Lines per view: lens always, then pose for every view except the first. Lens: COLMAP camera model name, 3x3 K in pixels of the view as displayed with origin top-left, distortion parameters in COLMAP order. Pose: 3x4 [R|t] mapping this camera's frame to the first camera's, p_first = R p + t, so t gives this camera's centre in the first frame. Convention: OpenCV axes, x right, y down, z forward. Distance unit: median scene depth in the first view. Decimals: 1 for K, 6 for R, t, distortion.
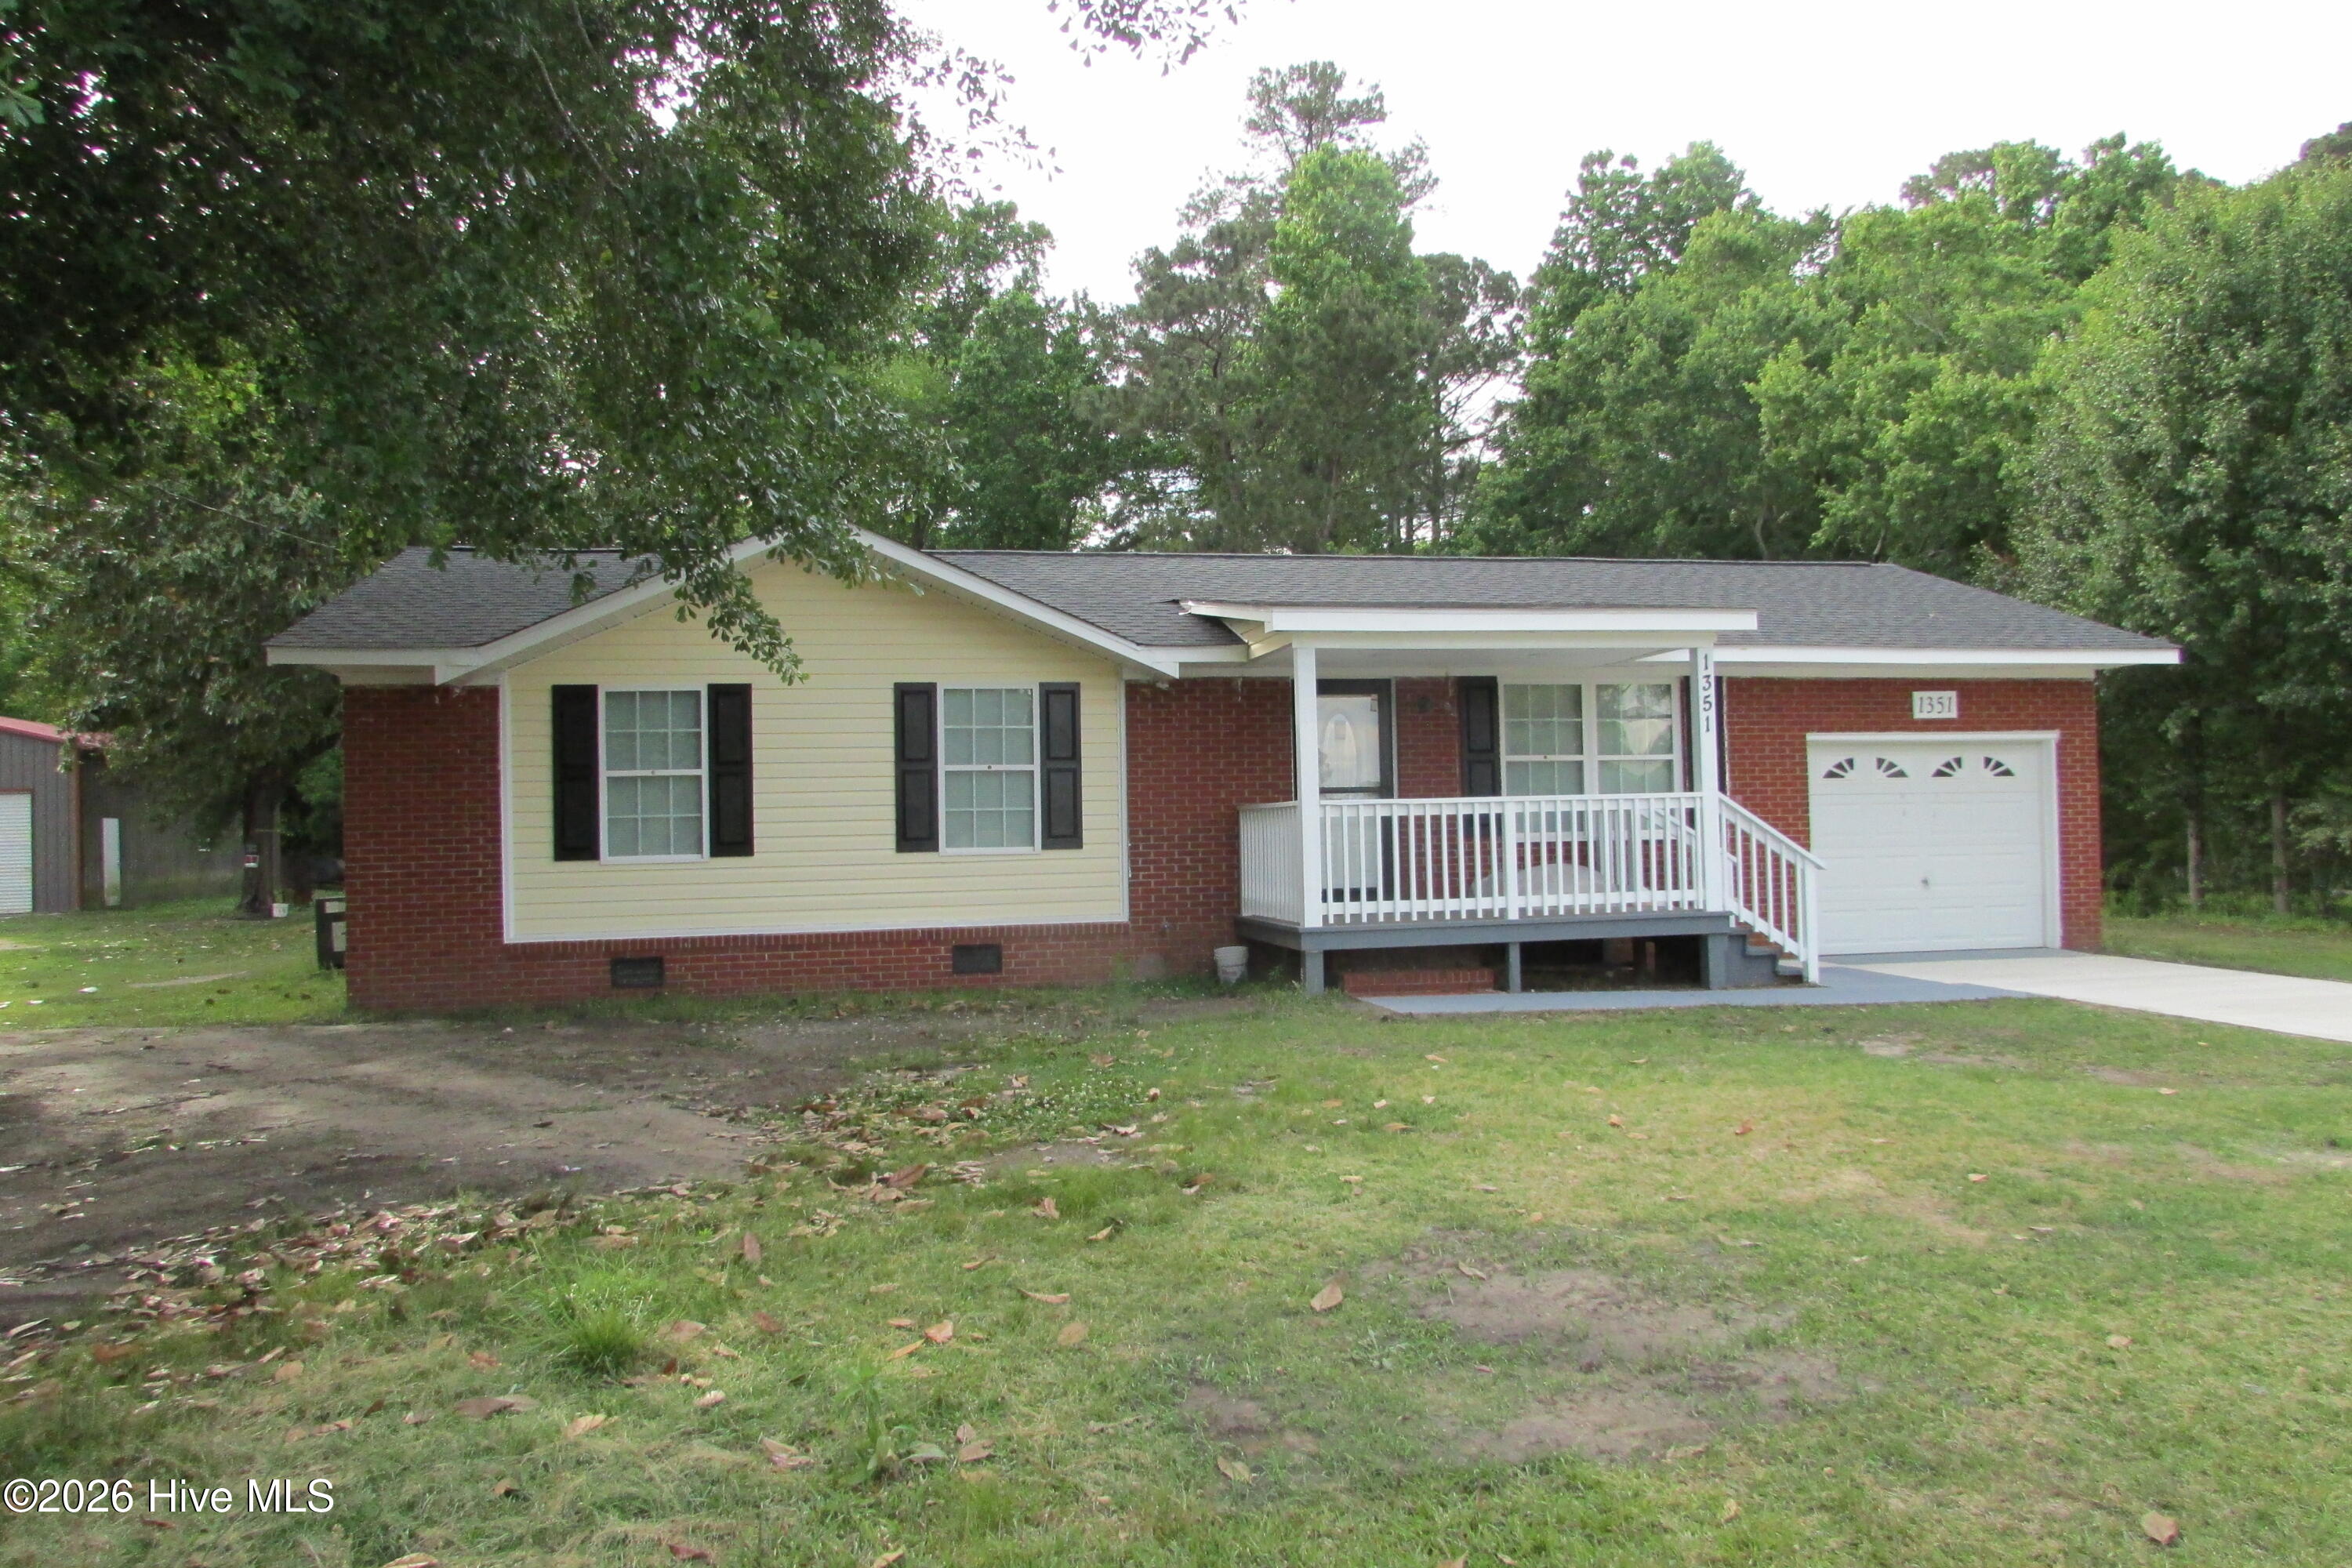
lens RADIAL K [[1670.3, 0, 1172.6], [0, 1670.3, 791.5], [0, 0, 1]] dist [-0.017300, 0.002481]
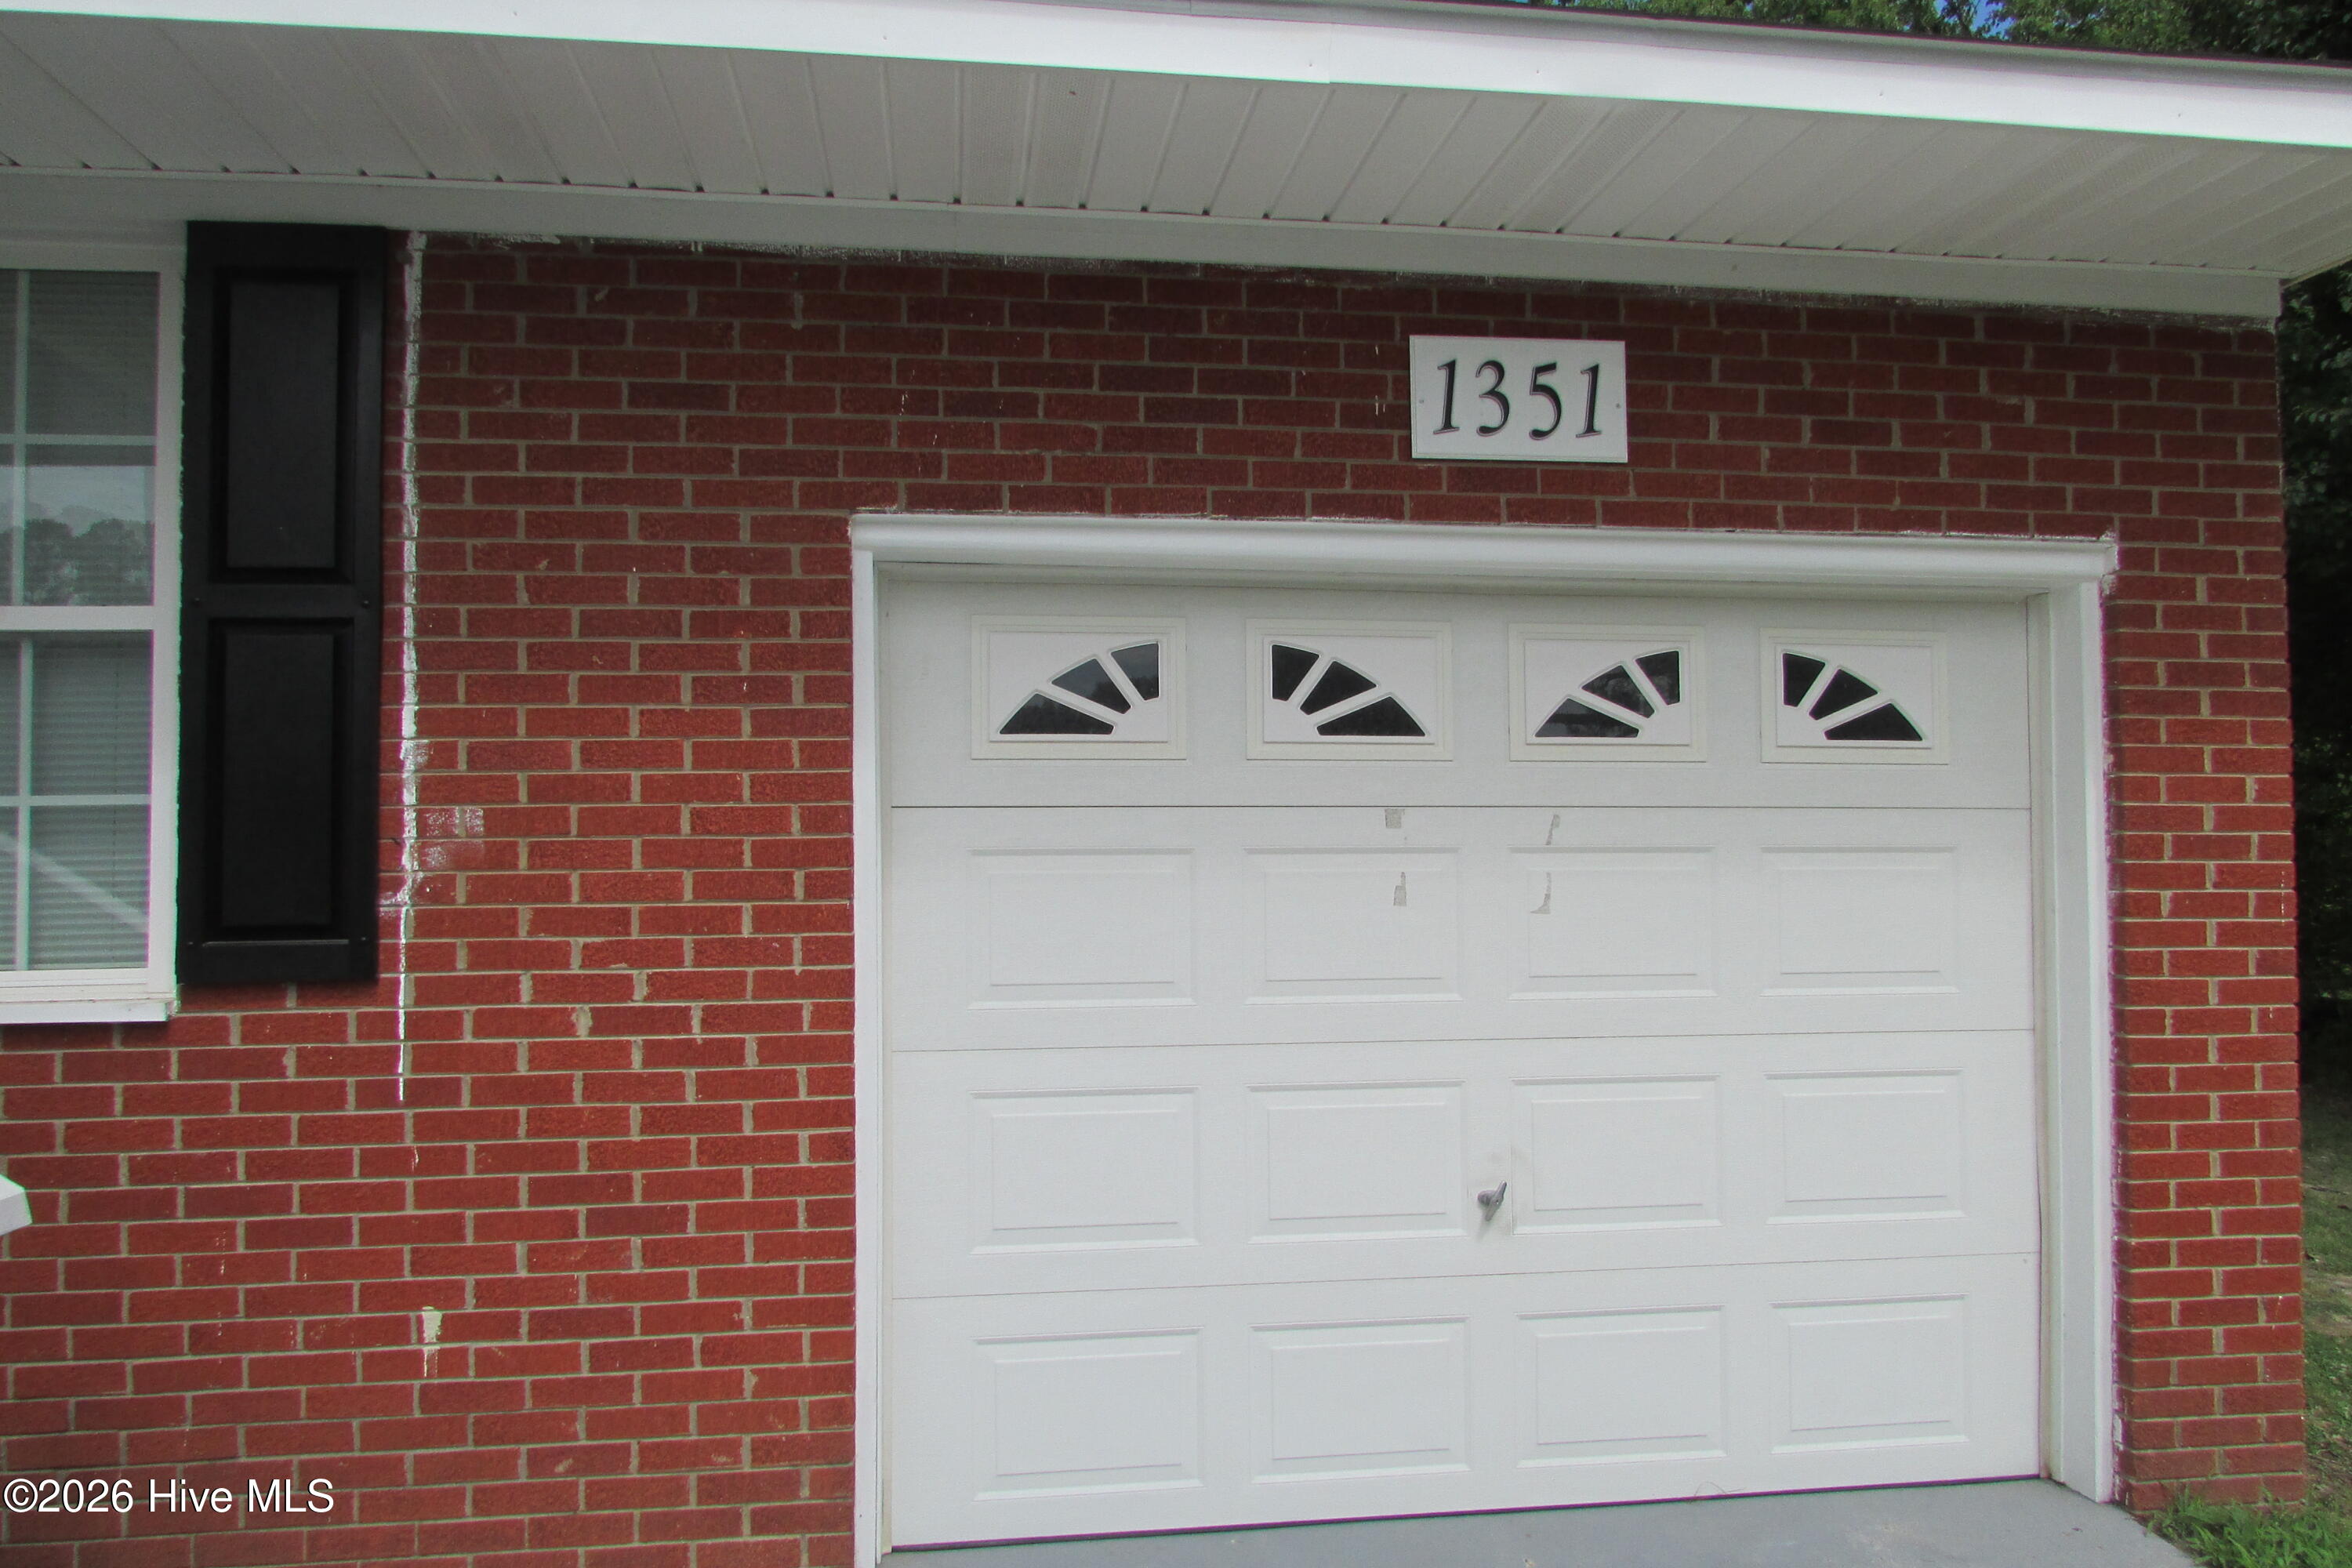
lens RADIAL K [[1670.3, 0, 1179.8], [0, 1670.3, 774.9], [0, 0, 1]] dist [-0.017300, 0.002481]
pose [[0.997596, 0.019513, -0.066497, 0.427323], [-0.018926, 0.999776, 0.009441, -0.004955], [0.066667, -0.008160, 0.997742, 0.777911]]
